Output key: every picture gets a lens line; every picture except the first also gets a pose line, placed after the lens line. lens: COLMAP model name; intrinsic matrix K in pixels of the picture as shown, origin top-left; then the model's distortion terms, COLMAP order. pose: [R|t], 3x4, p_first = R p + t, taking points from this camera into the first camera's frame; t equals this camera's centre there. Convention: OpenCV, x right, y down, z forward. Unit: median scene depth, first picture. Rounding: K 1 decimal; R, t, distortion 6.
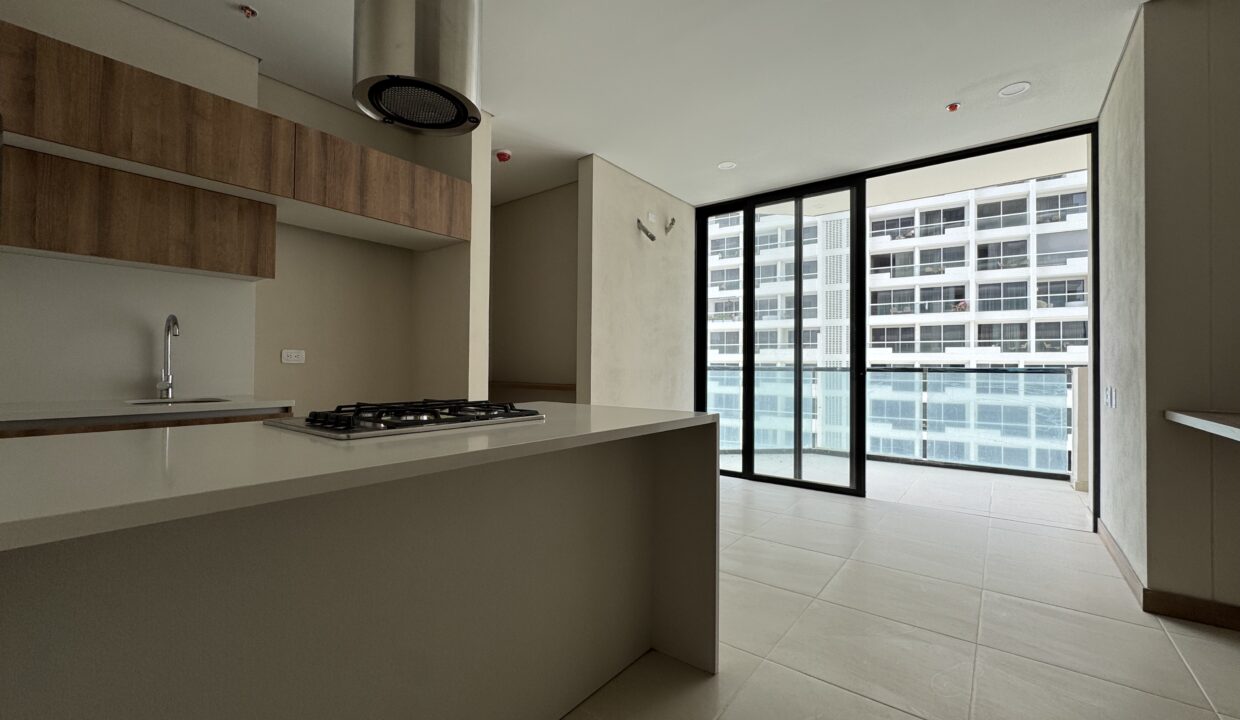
lens RADIAL K [[497.2, 0, 621.0], [0, 497.2, 359.2], [0, 0, 1]] dist [-0.003951, 0.000165]
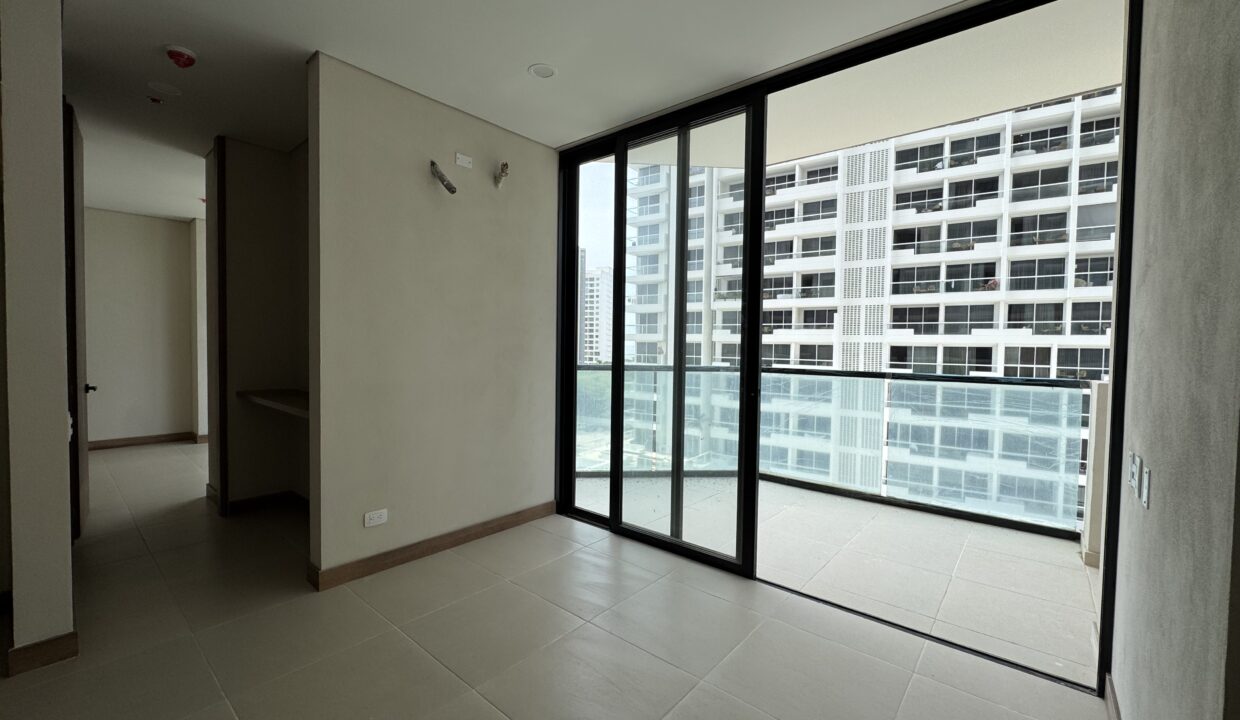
lens RADIAL K [[497.2, 0, 621.6], [0, 497.2, 359.3], [0, 0, 1]] dist [-0.003951, 0.000165]
pose [[0.999043, 0.008234, -0.042957, 0.036594], [-0.006301, 0.998970, 0.044941, -0.004896], [0.043283, -0.044628, 0.998066, 0.036428]]
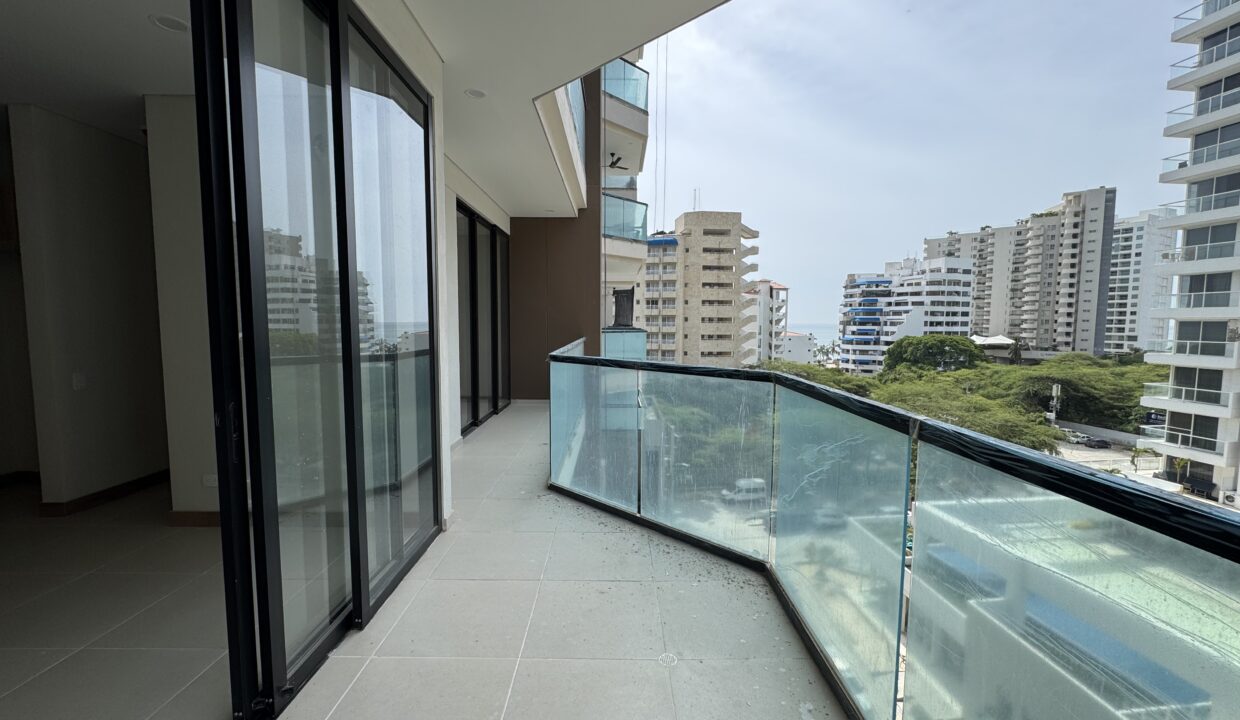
lens RADIAL K [[497.2, 0, 619.2], [0, 497.2, 360.9], [0, 0, 1]] dist [-0.003951, 0.000165]
pose [[0.616396, 0.057193, -0.785357, 0.105654], [0.012119, 0.996552, 0.082085, -0.004772], [0.787343, -0.060115, 0.613577, 0.109744]]
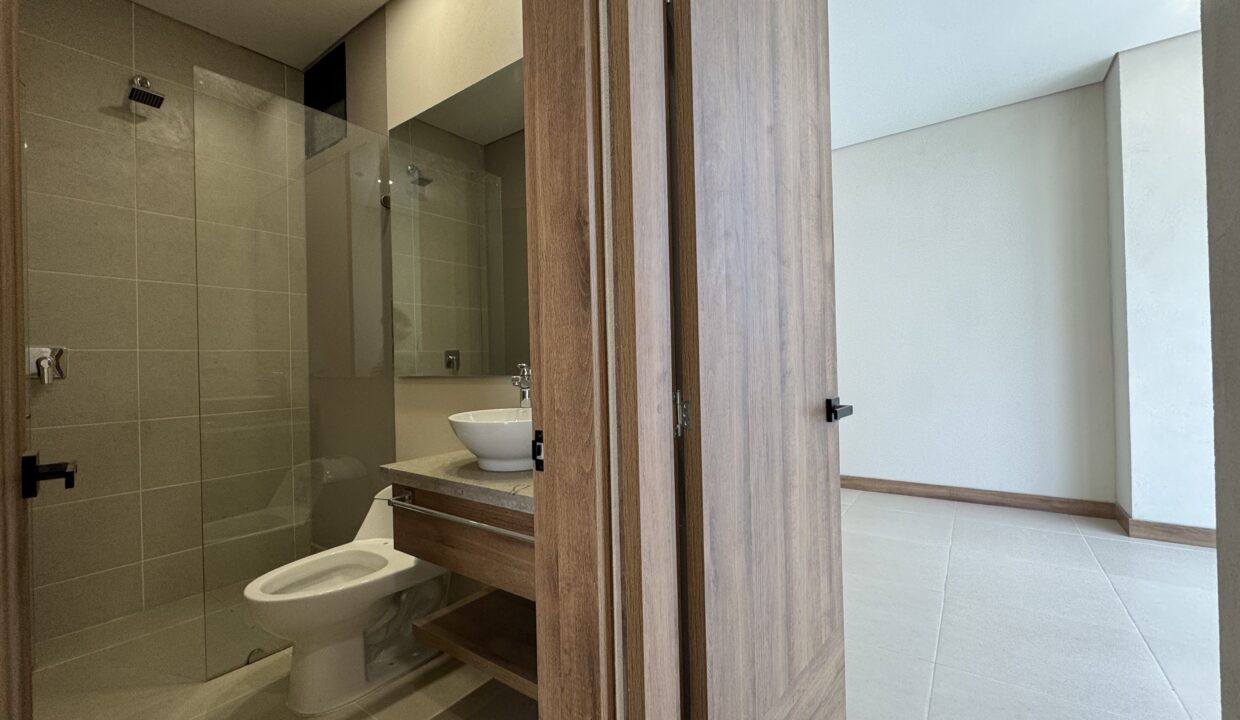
lens RADIAL K [[497.2, 0, 618.6], [0, 497.2, 361.4], [0, 0, 1]] dist [-0.003951, 0.000165]
pose [[0.035677, -0.014822, -0.999253, -0.032747], [0.039444, 0.999132, -0.013412, 0.001754], [0.998585, -0.038936, 0.036230, 0.108253]]
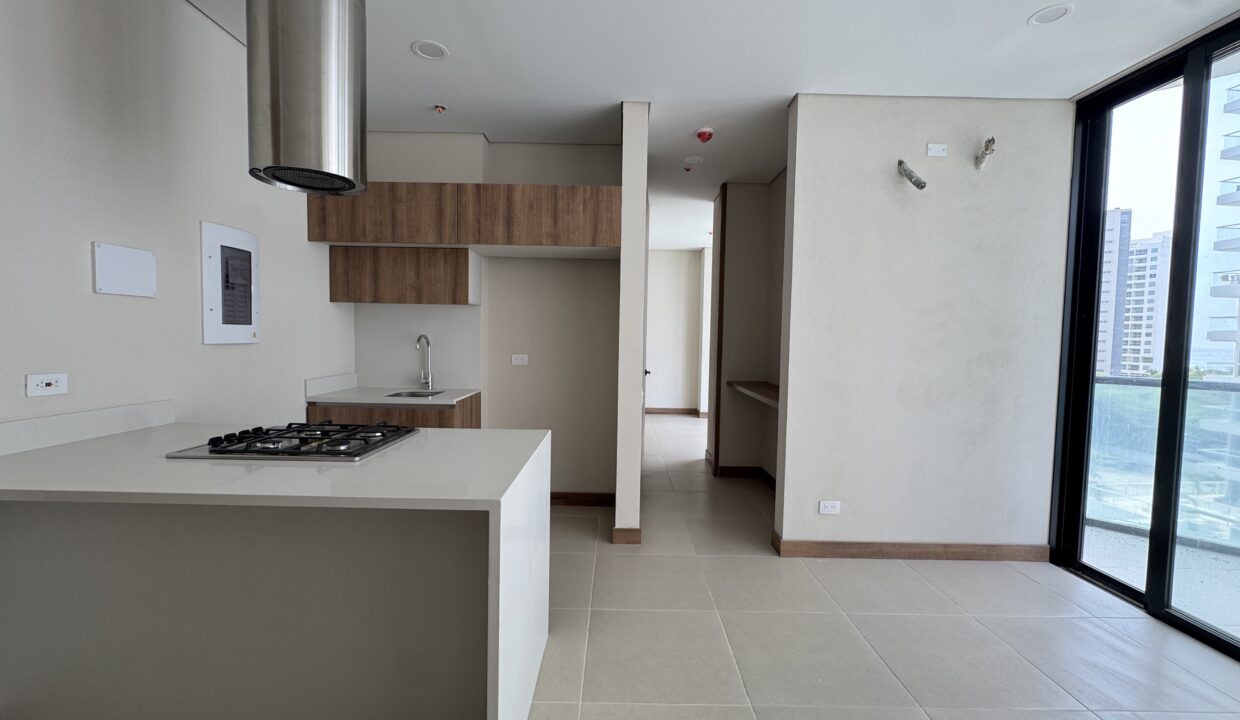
lens RADIAL K [[497.2, 0, 617.8], [0, 497.2, 359.5], [0, 0, 1]] dist [-0.003951, 0.000165]
pose [[0.611618, 0.042356, -0.790018, 0.038298], [-0.002296, 0.998657, 0.051764, -0.005551], [0.791150, -0.029846, 0.610894, 0.032568]]
